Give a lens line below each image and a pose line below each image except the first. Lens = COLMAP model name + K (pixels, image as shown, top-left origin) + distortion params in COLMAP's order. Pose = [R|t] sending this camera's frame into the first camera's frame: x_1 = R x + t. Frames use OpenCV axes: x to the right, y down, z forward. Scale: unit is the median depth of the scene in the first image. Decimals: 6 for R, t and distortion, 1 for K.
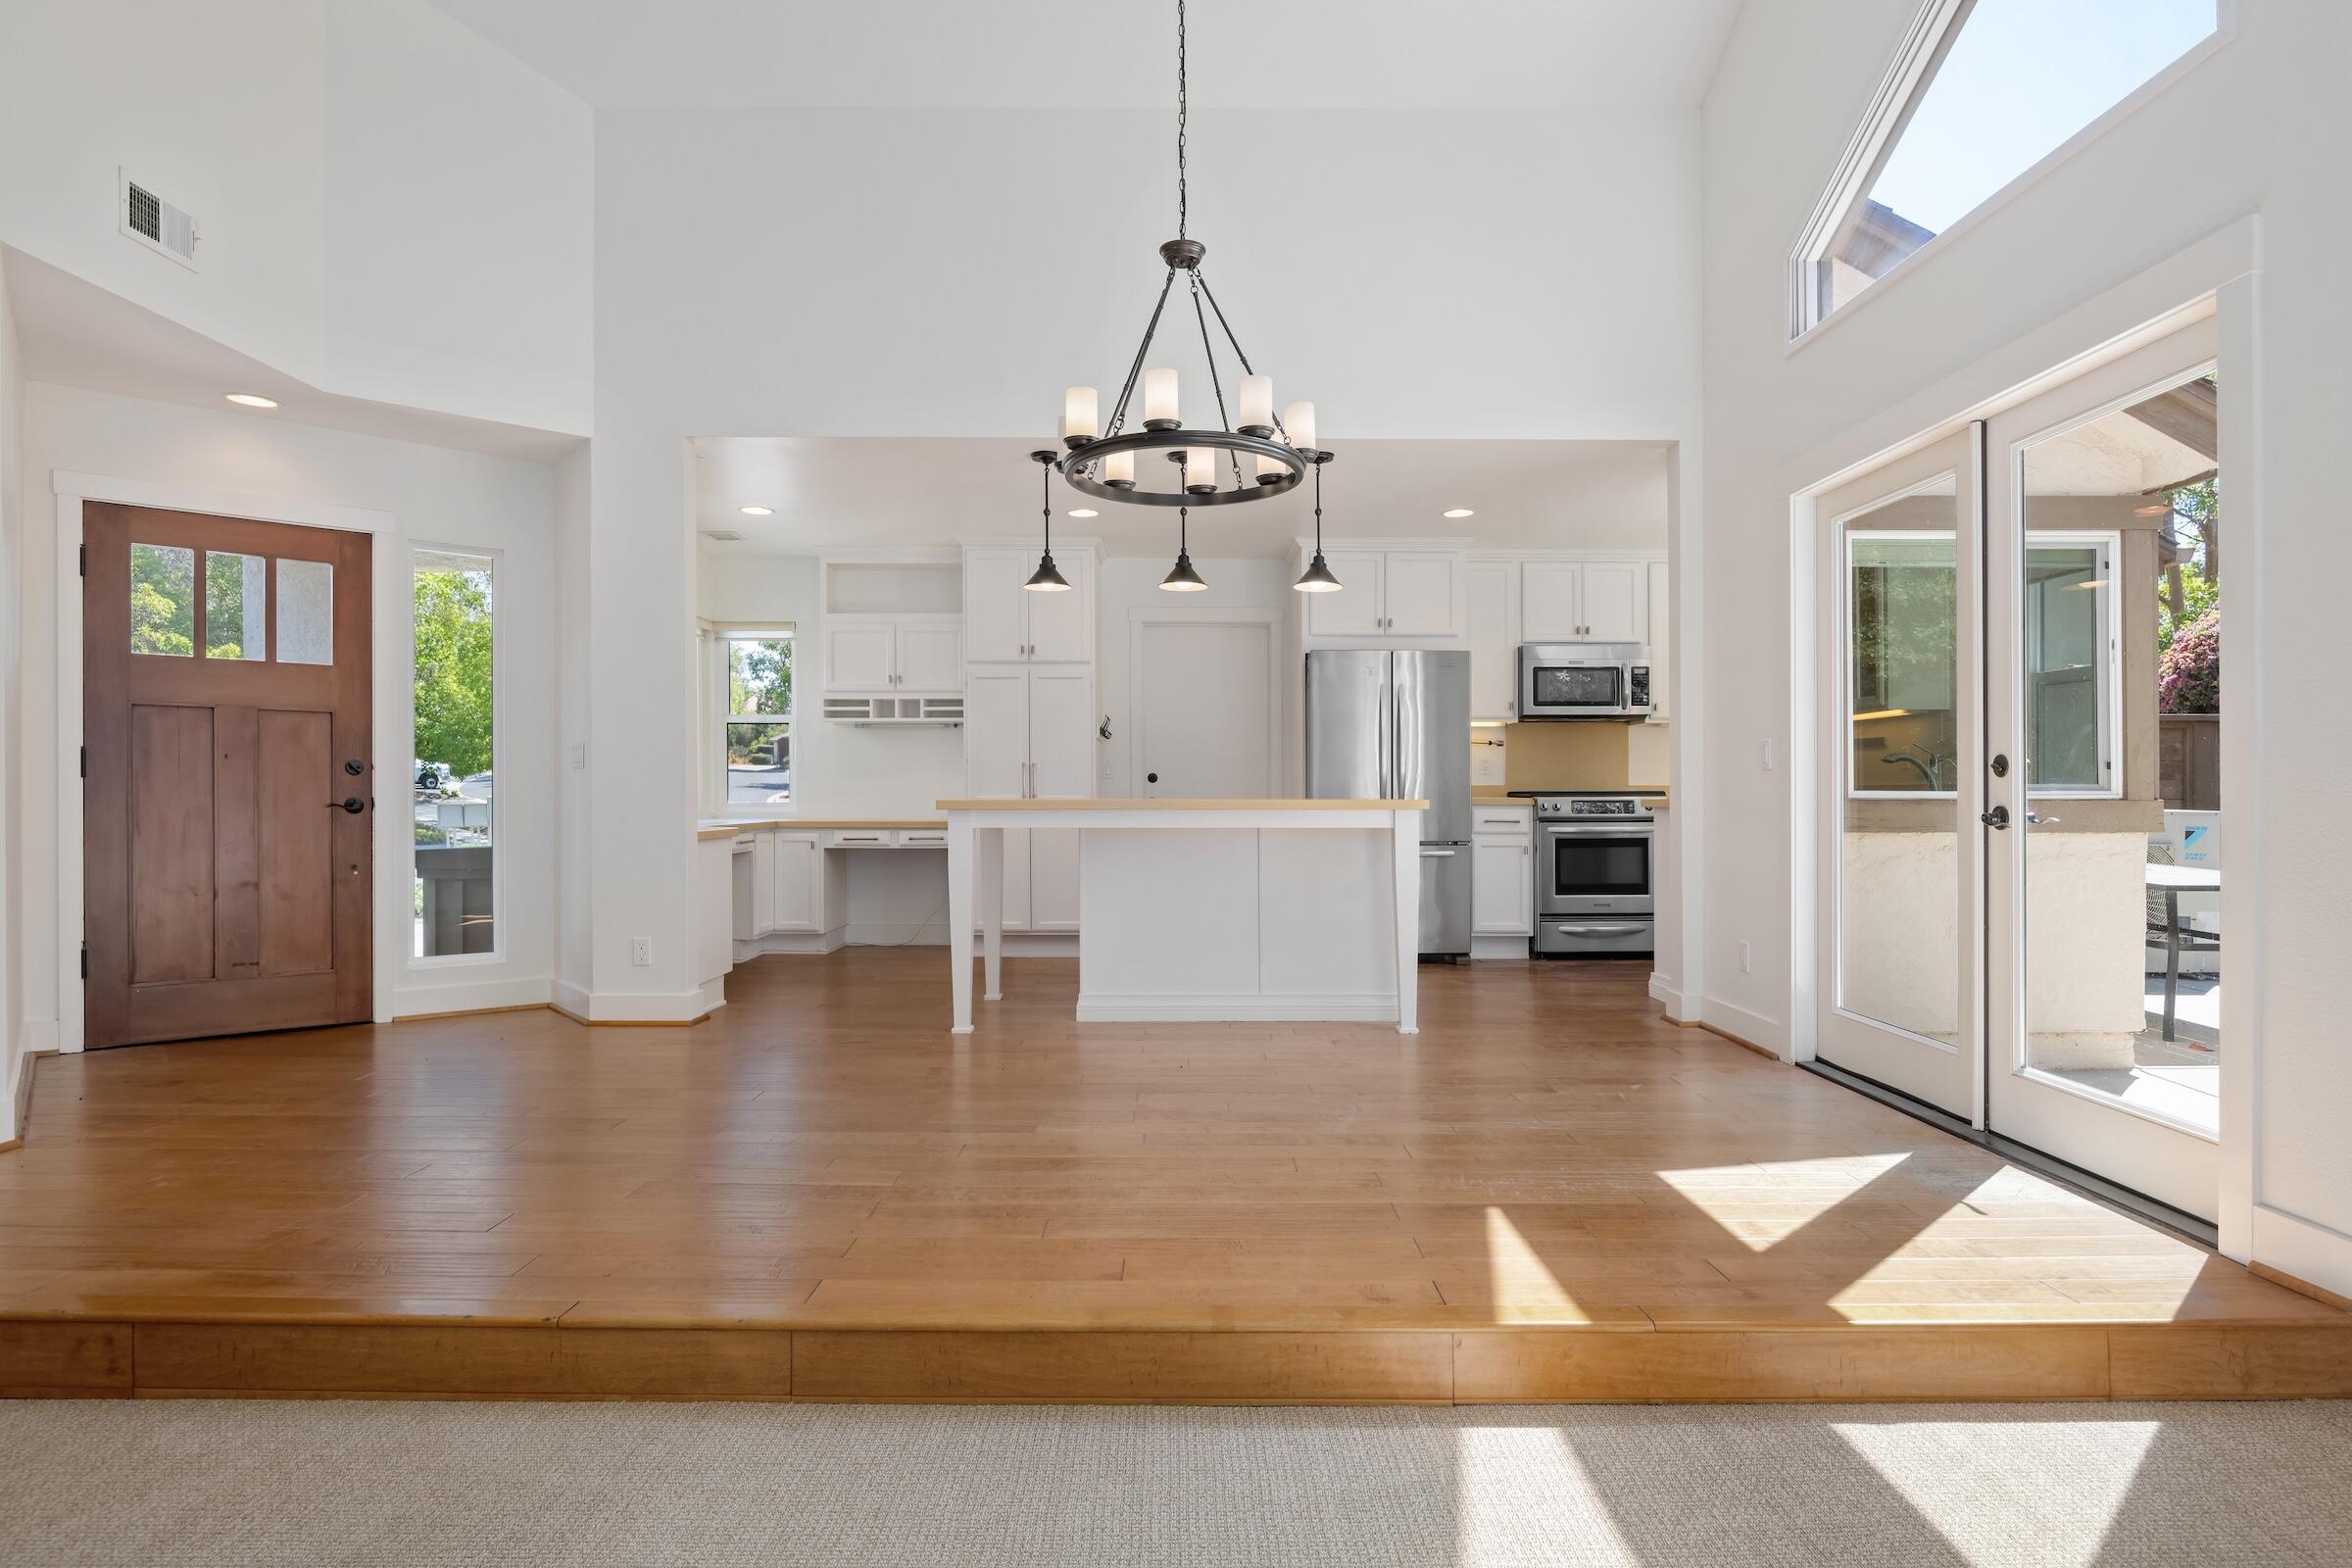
lens RADIAL K [[1259.1, 0, 1181.4], [0, 1259.1, 790.9], [0, 0, 1]] dist [-0.012653, -0.000021]
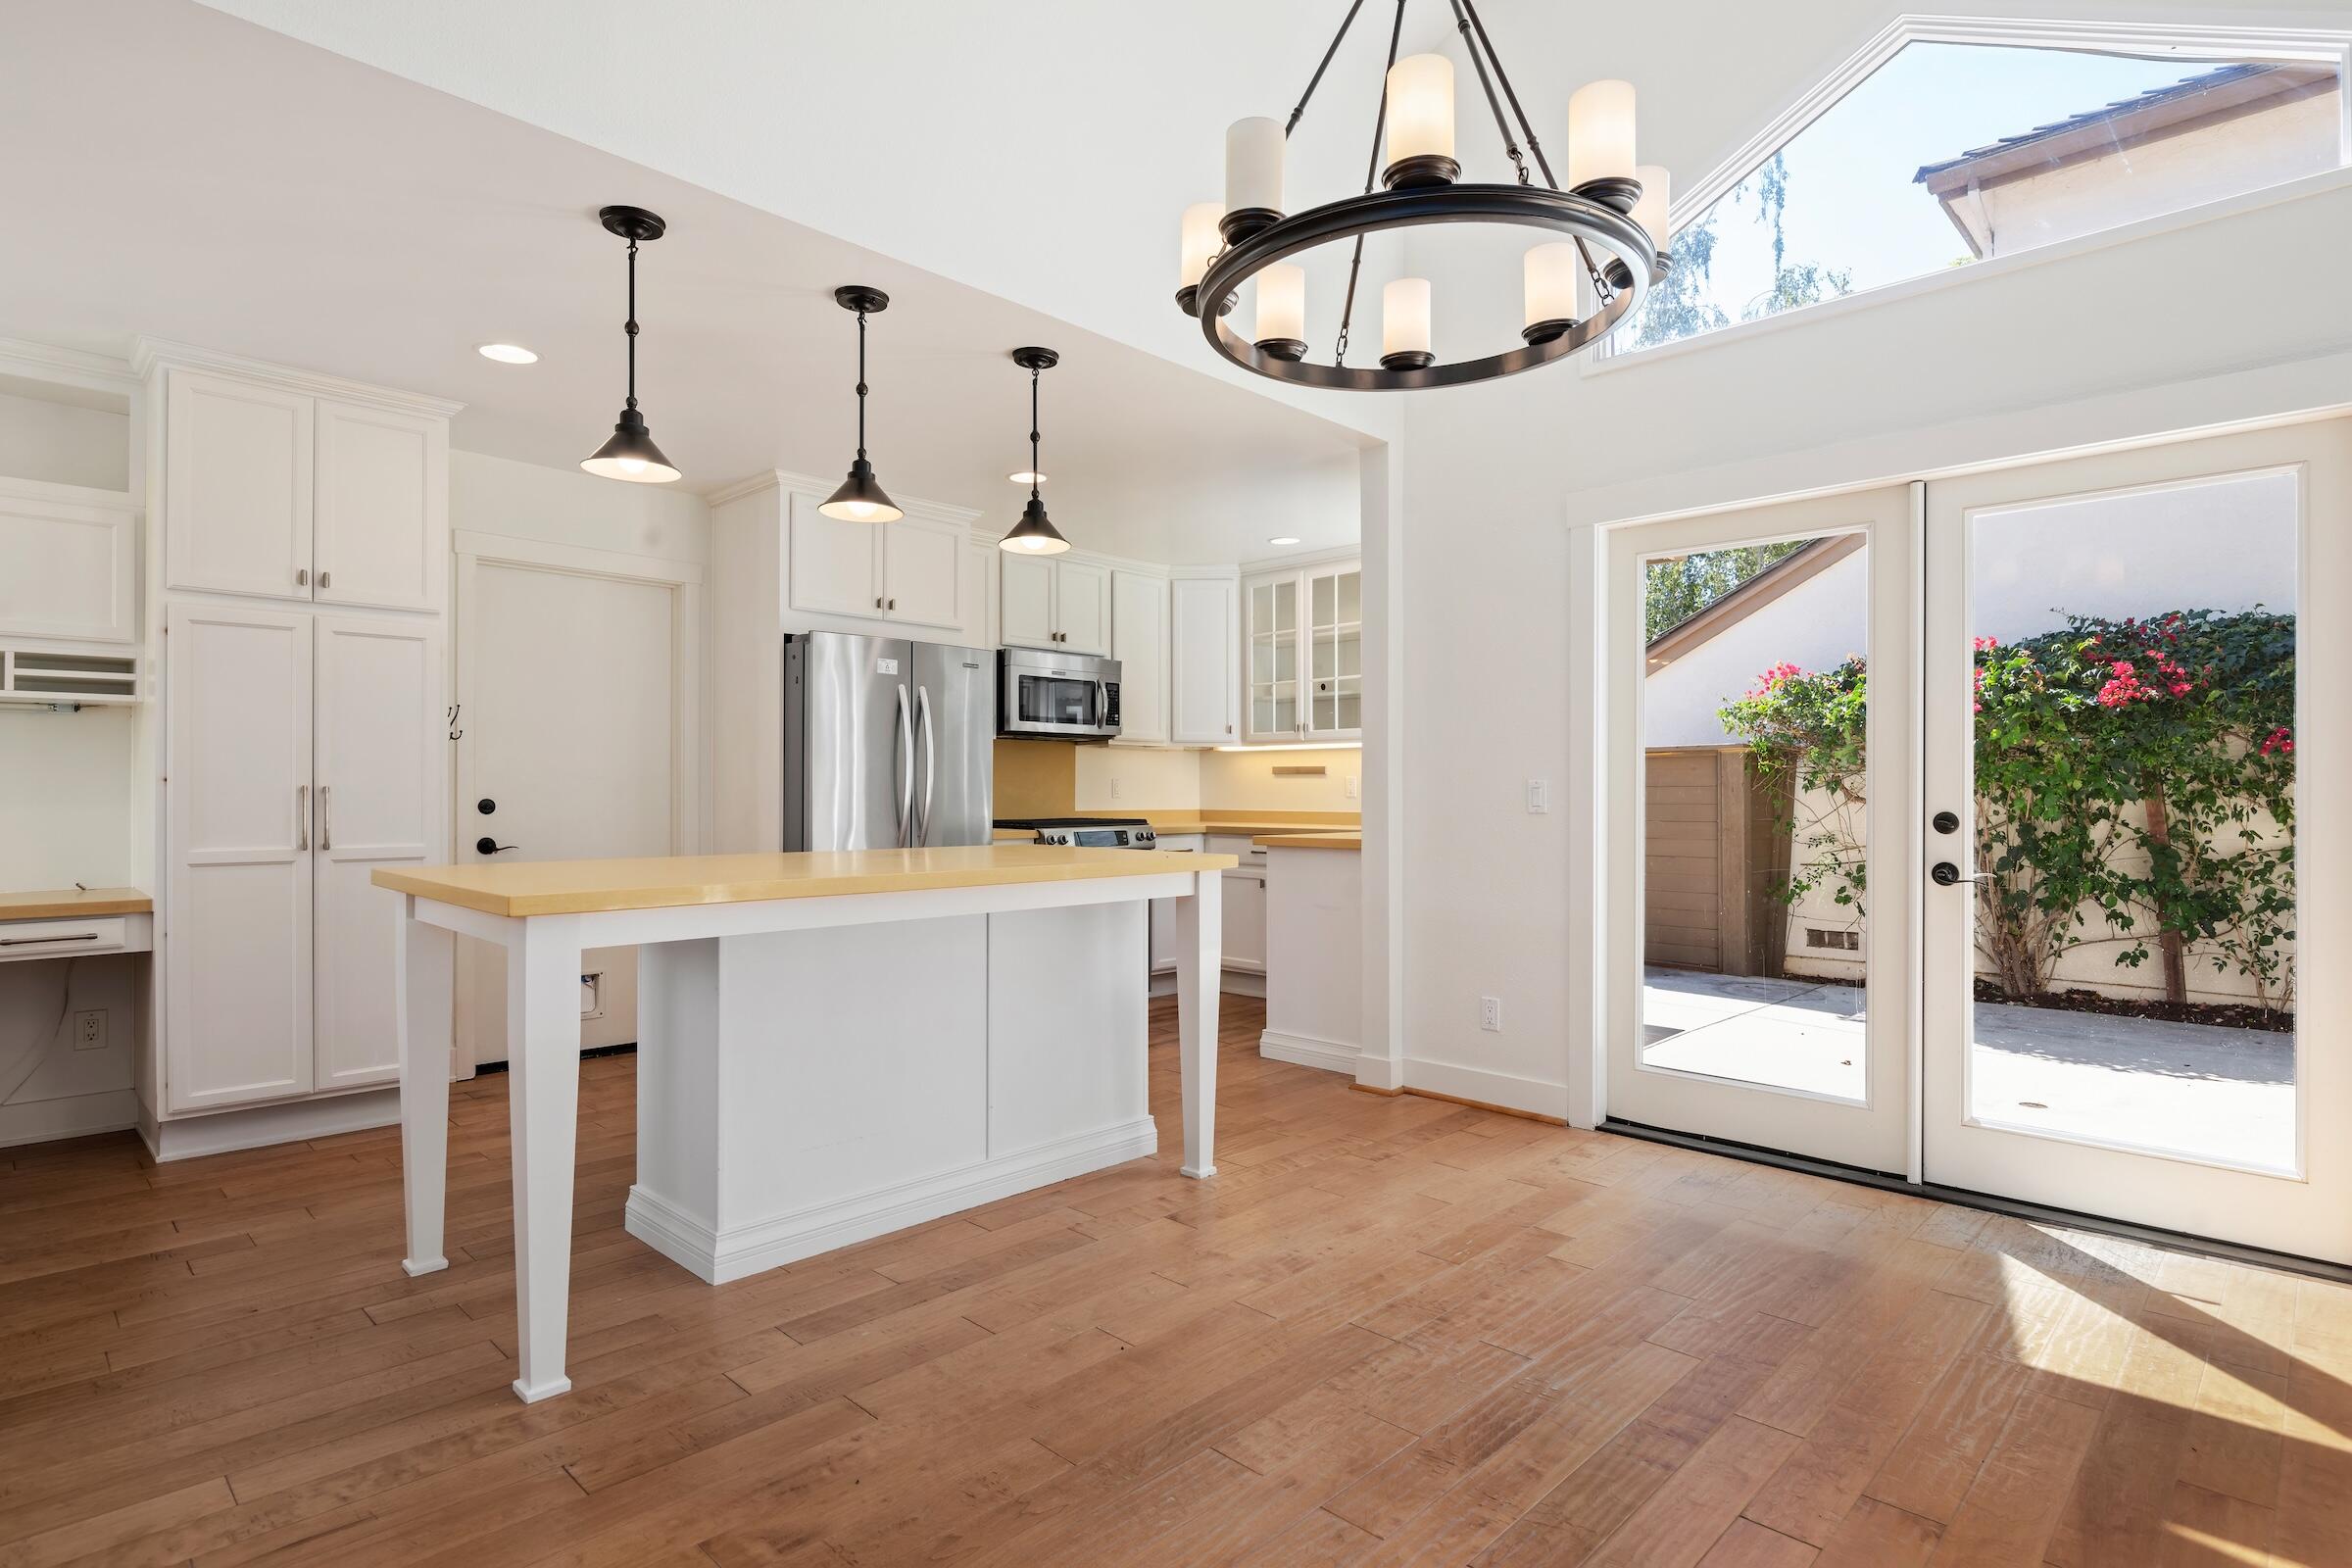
lens RADIAL K [[1194.4, 0, 1170.8], [0, 1194.4, 777.0], [0, 0, 1]] dist [-0.007485, -0.000666]
pose [[0.700311, 0.010134, 0.713766, -0.307541], [-0.003066, 0.999933, -0.011189, -0.028732], [-0.713831, 0.005648, 0.700295, 0.497473]]
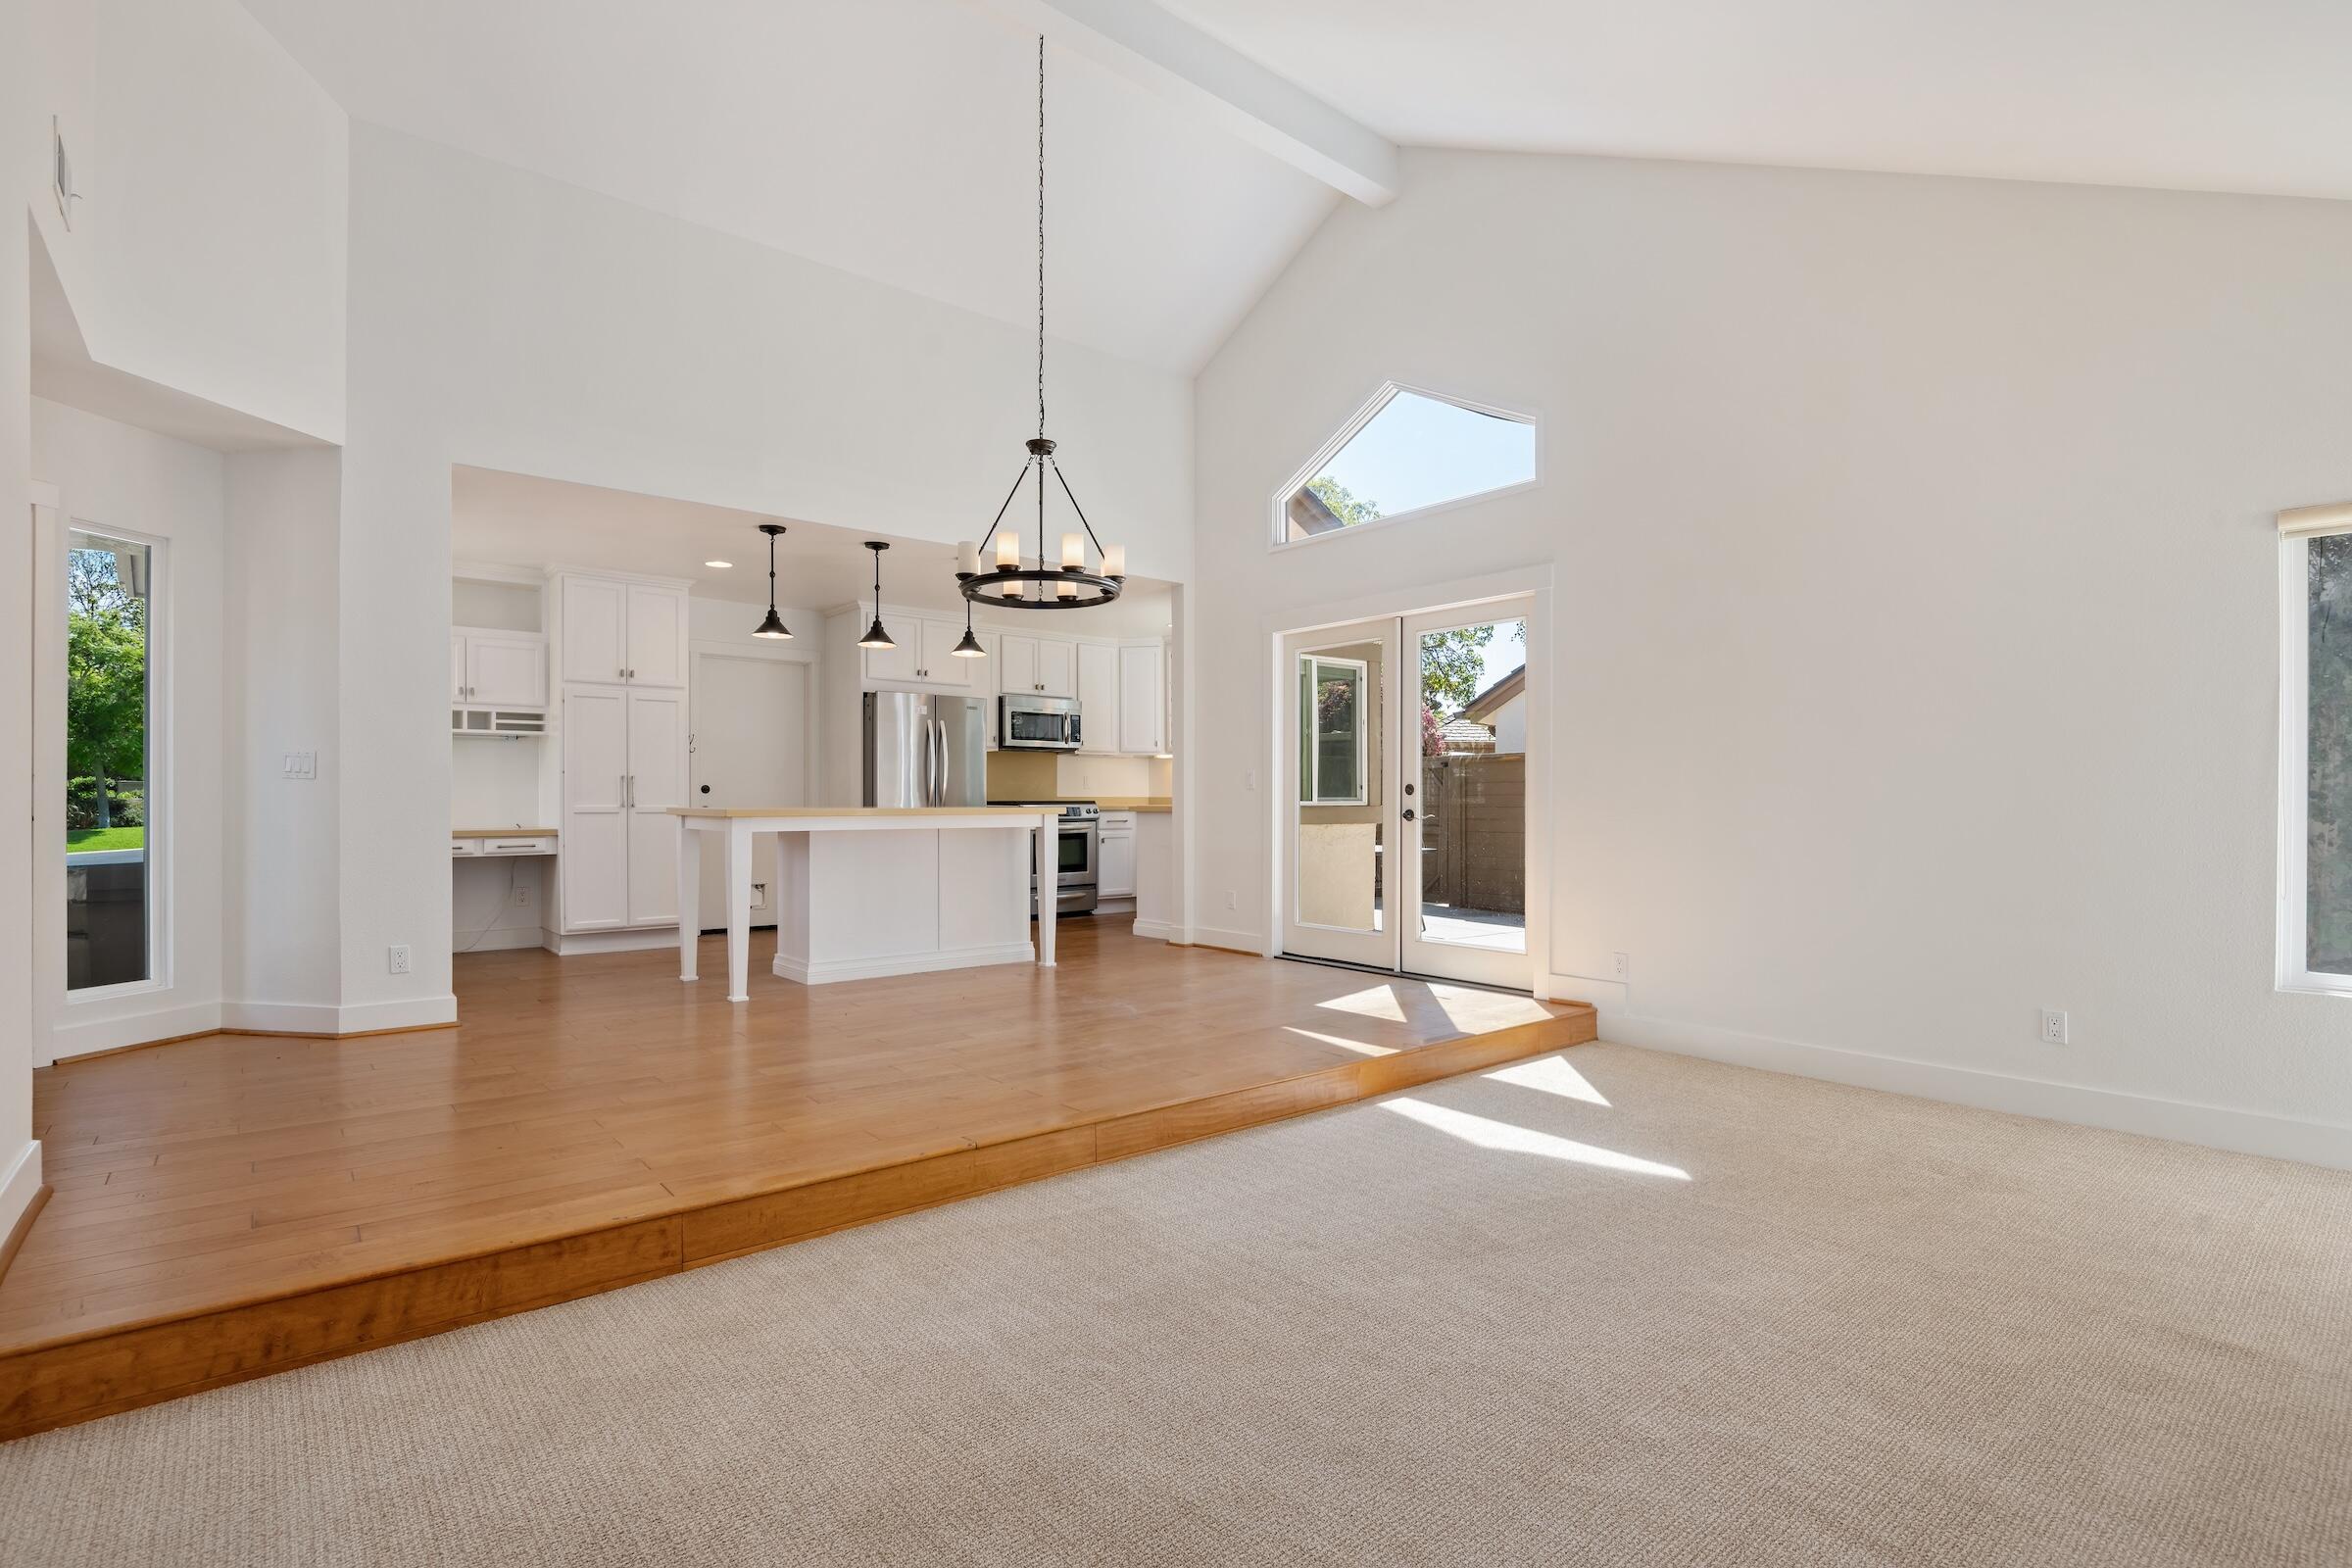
lens RADIAL K [[1120.8, 0, 1177.1], [0, 1120.8, 792.7], [0, 0, 1]] dist [-0.001637, -0.000949]
pose [[0.770645, 0.004750, 0.637247, -0.507011], [-0.001441, 0.999983, -0.005712, -0.002689], [-0.637263, 0.003484, 0.770639, -0.099242]]
